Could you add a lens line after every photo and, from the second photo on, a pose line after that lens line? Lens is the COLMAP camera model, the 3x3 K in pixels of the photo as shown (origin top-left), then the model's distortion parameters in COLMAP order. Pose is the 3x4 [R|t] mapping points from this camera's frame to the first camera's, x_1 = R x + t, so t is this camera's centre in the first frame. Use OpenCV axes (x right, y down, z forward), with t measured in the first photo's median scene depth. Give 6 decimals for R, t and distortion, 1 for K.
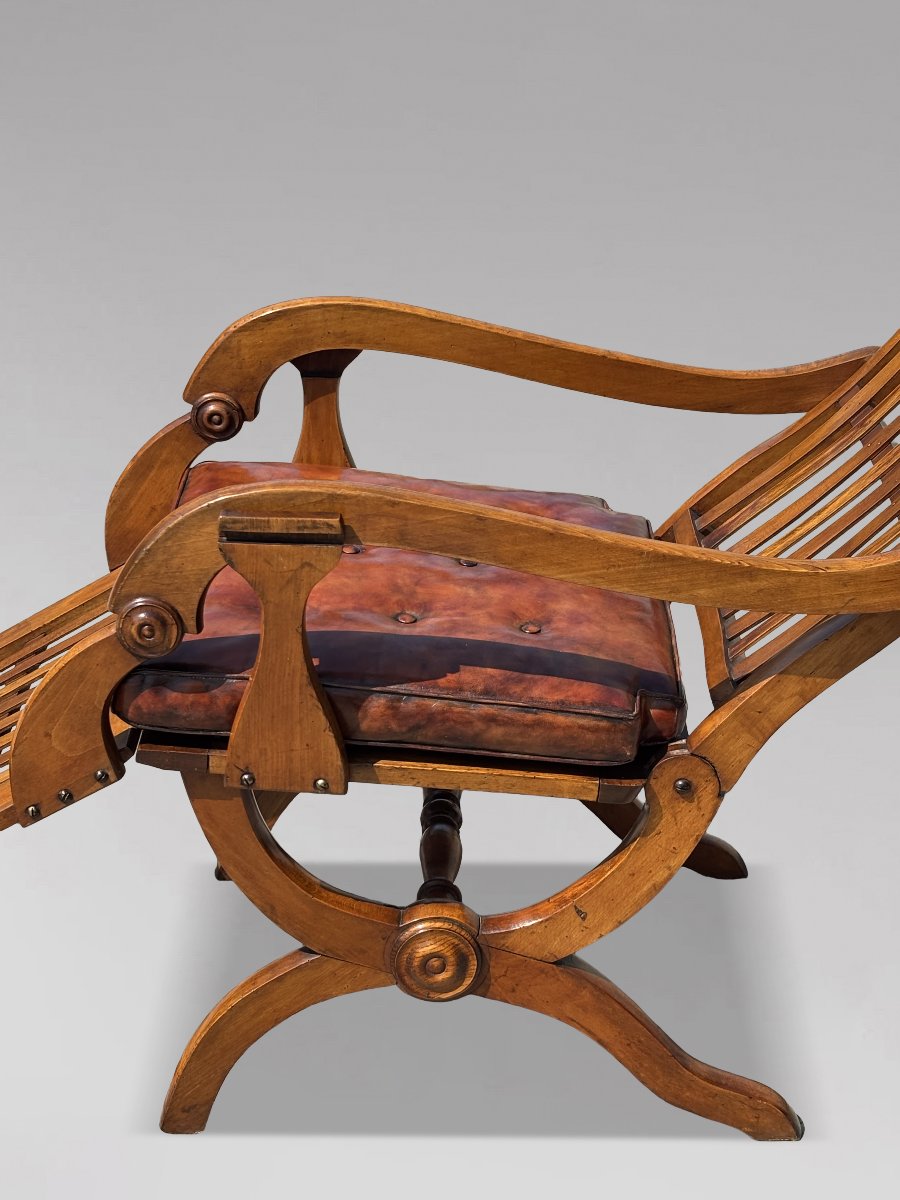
lens RADIAL K [[2140.5, 0, 452.1], [0, 2140.5, 598.2], [0, 0, 1]] dist [0.161925, 0.000000]
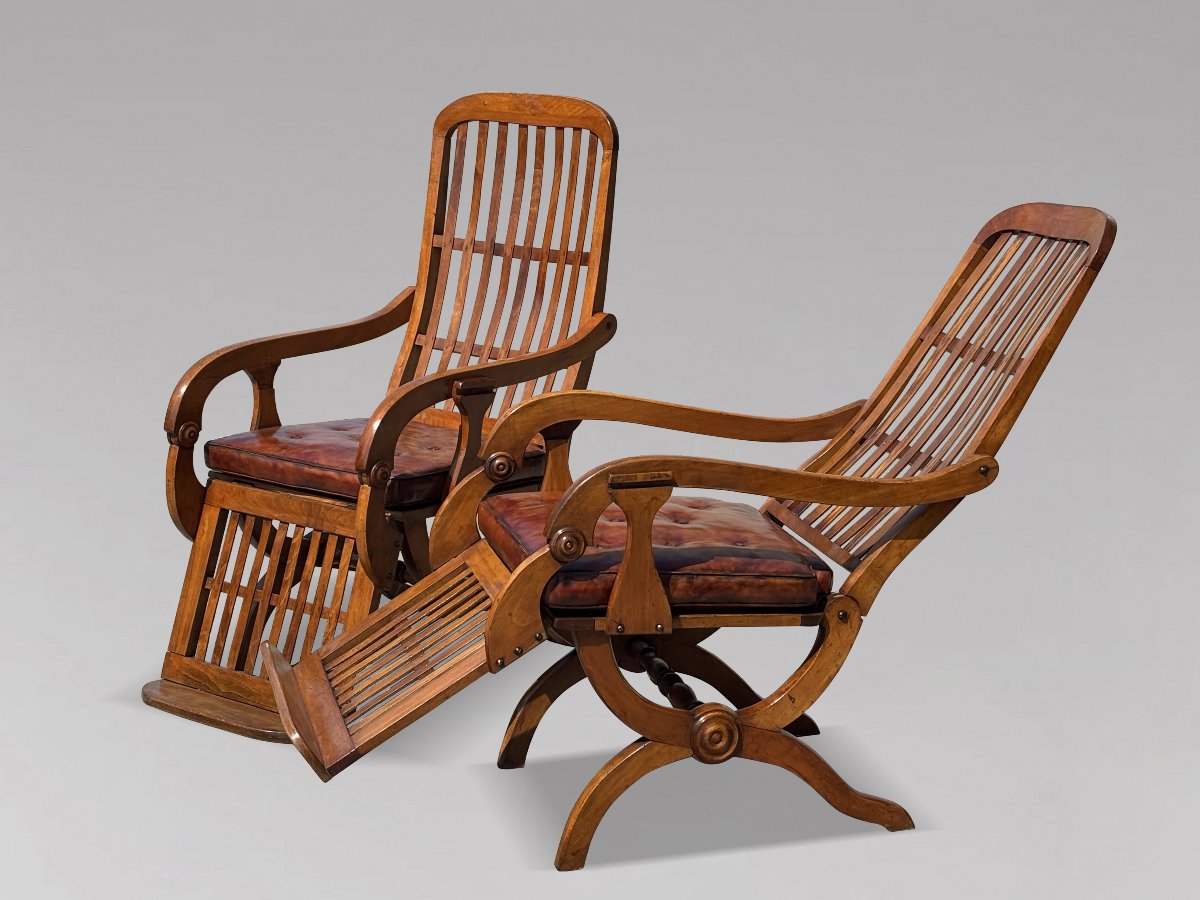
lens RADIAL K [[2140.5, 0, 611.2], [0, 2140.5, 410.1], [0, 0, 1]] dist [0.161925, 0.000000]
pose [[0.966332, -0.073823, 0.246479, -0.513474], [0.125319, 0.971689, -0.200290, 0.256009], [-0.224715, 0.224435, 0.948226, -0.718228]]
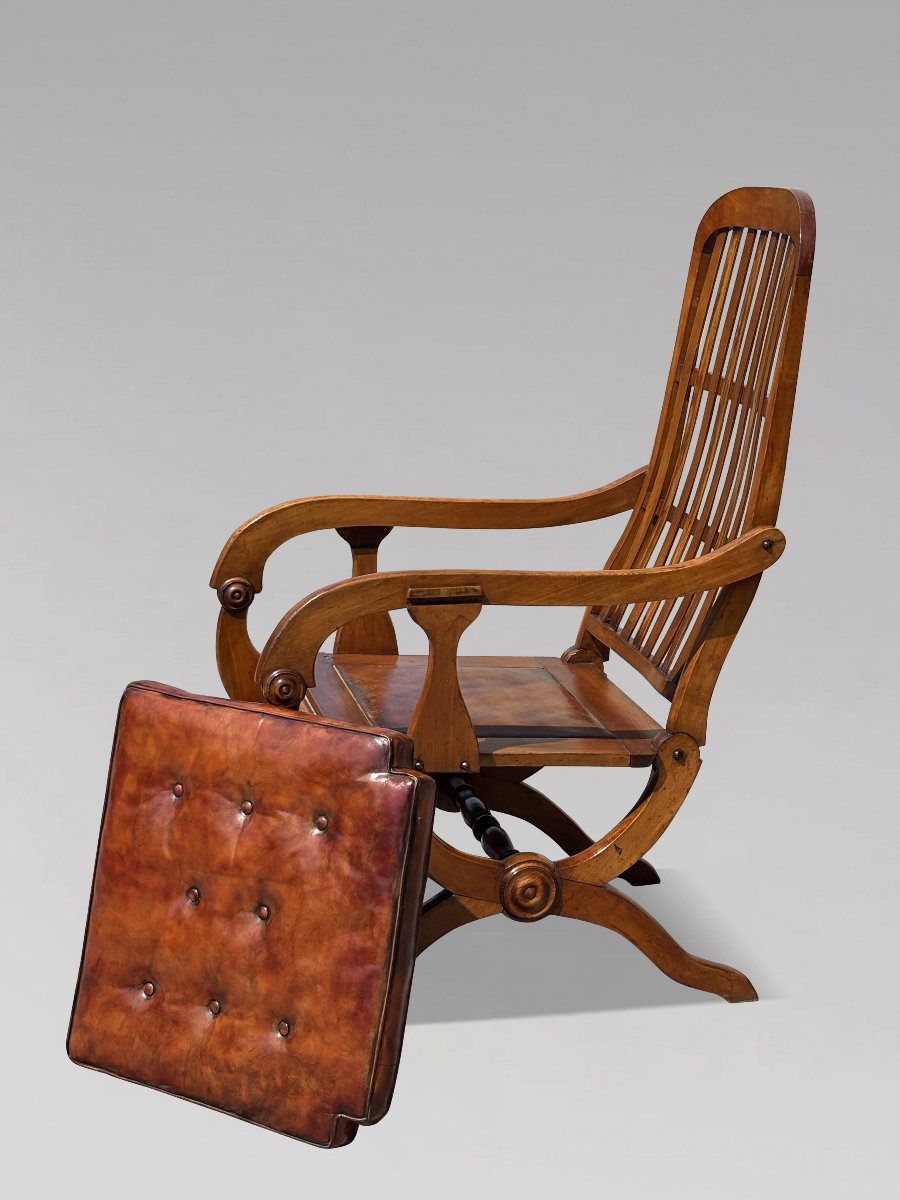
lens RADIAL K [[2140.5, 0, 450.2], [0, 2140.5, 558.2], [0, 0, 1]] dist [0.161925, 0.000000]
pose [[0.973372, -0.058779, 0.221568, -0.395531], [0.101930, 0.976735, -0.188675, 0.225073], [-0.205324, 0.206235, 0.956718, -0.509745]]
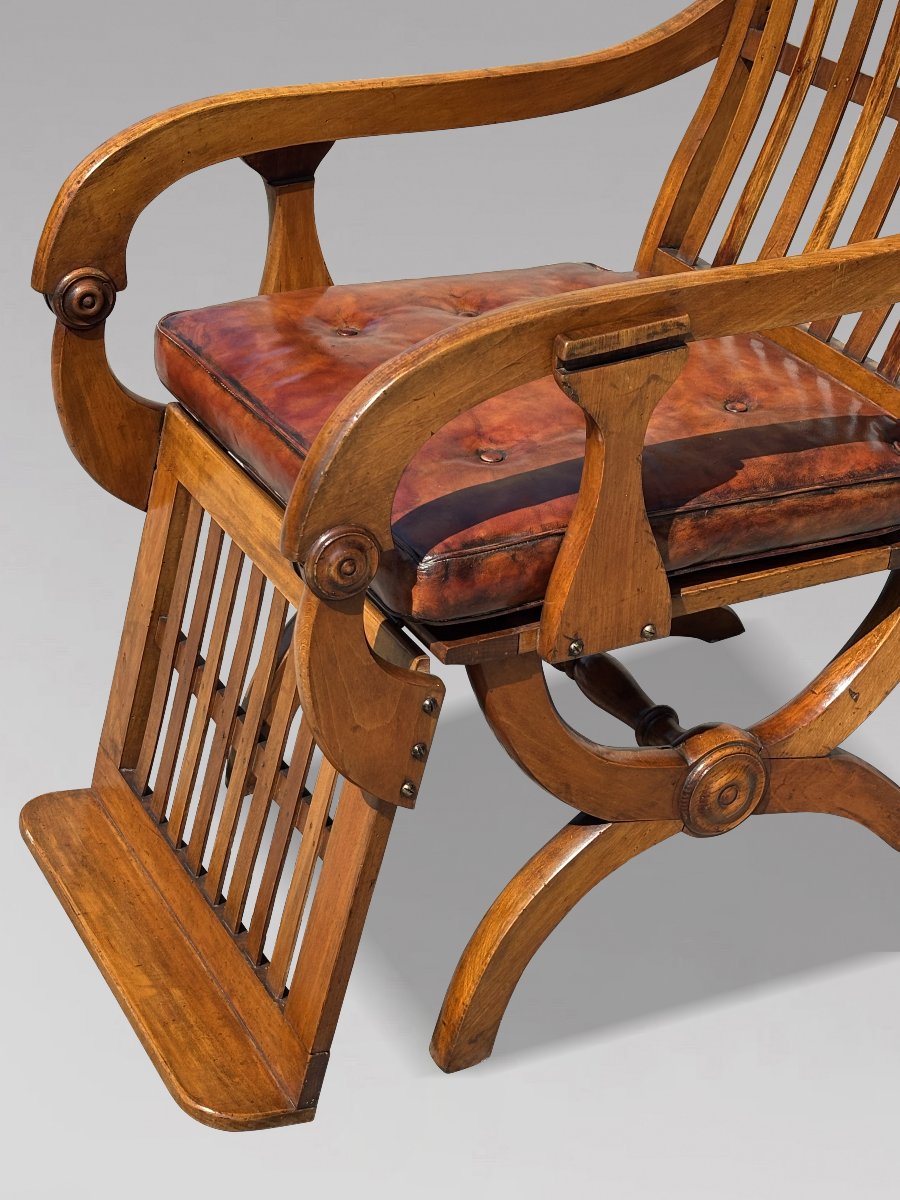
lens RADIAL K [[2140.5, 0, 468.8], [0, 2140.5, 624.7], [0, 0, 1]] dist [0.161925, 0.000000]
pose [[0.878951, -0.264363, 0.396935, -0.450779], [0.217995, 0.962971, 0.158632, -0.066027], [-0.424174, -0.052900, 0.904034, 0.240959]]
